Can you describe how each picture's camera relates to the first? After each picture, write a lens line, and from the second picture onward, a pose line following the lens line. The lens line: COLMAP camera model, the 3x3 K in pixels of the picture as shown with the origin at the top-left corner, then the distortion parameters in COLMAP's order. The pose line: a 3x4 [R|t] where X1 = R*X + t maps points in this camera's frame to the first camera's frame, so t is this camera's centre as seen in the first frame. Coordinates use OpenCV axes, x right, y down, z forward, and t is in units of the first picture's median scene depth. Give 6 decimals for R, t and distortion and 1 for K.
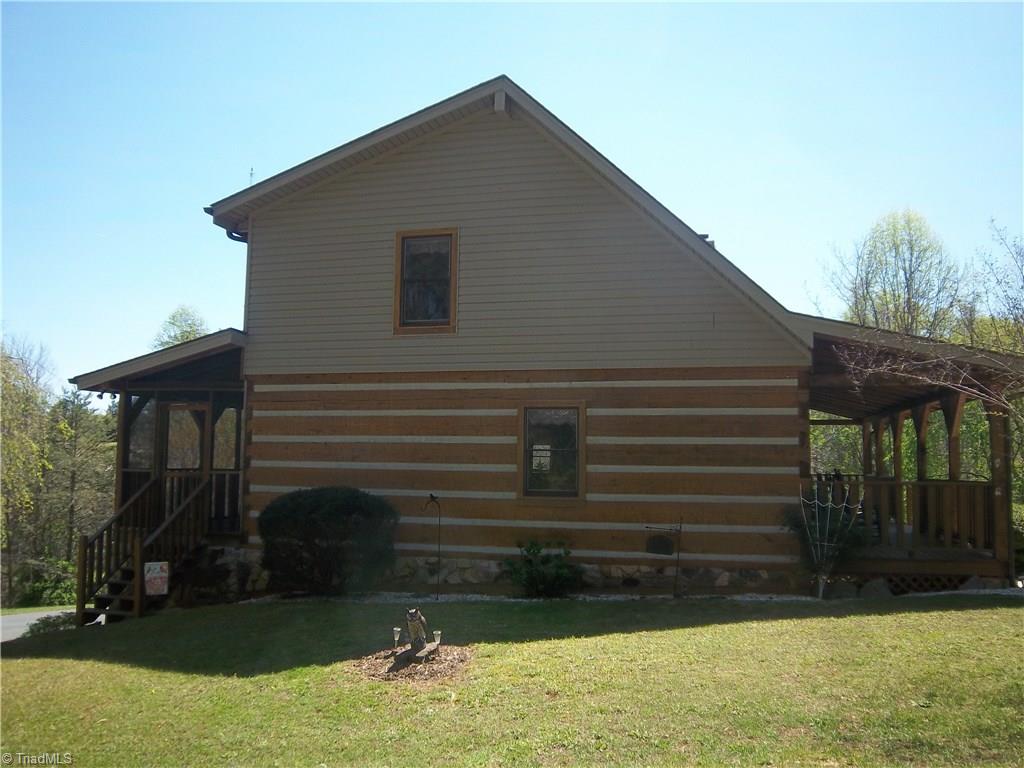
lens RADIAL K [[875.3, 0, 512.0], [0, 875.3, 384.0], [0, 0, 1]] dist [-0.110669, 0.102799]
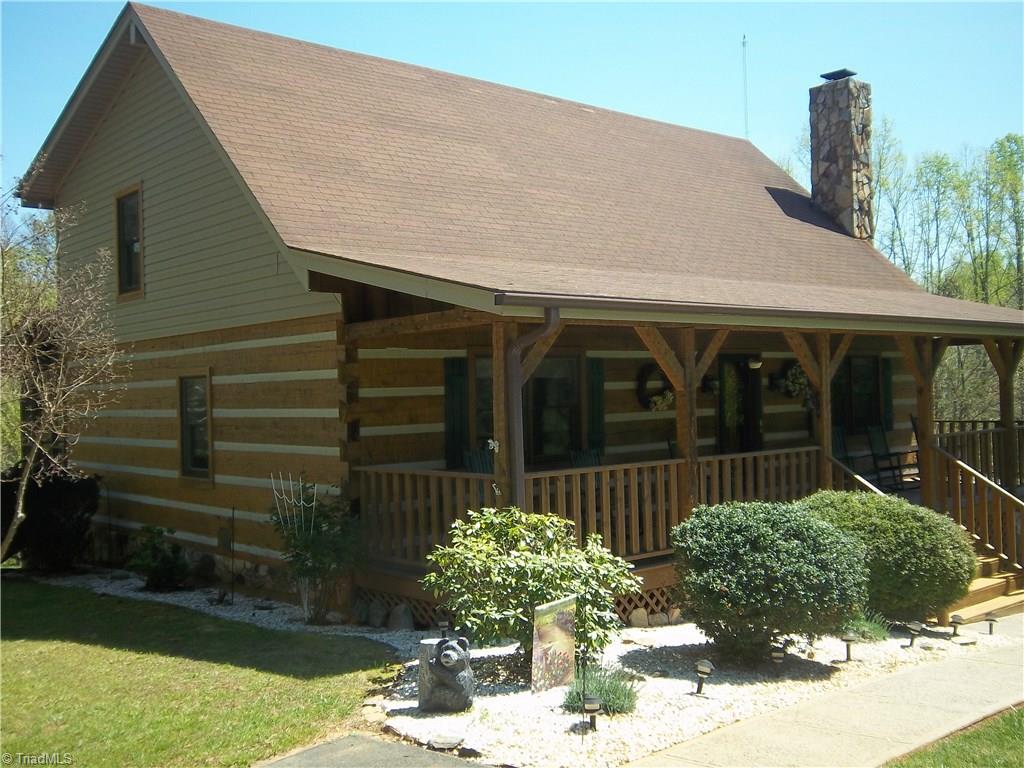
lens RADIAL K [[1049.7, 0, 512.0], [0, 1049.7, 384.0], [0, 0, 1]] dist [-0.001630, -0.003545]
pose [[0.823905, -0.036900, -0.565525, 0.921068], [0.086068, 0.994450, 0.060503, -0.001804], [0.560154, -0.098523, 0.822509, 0.312565]]
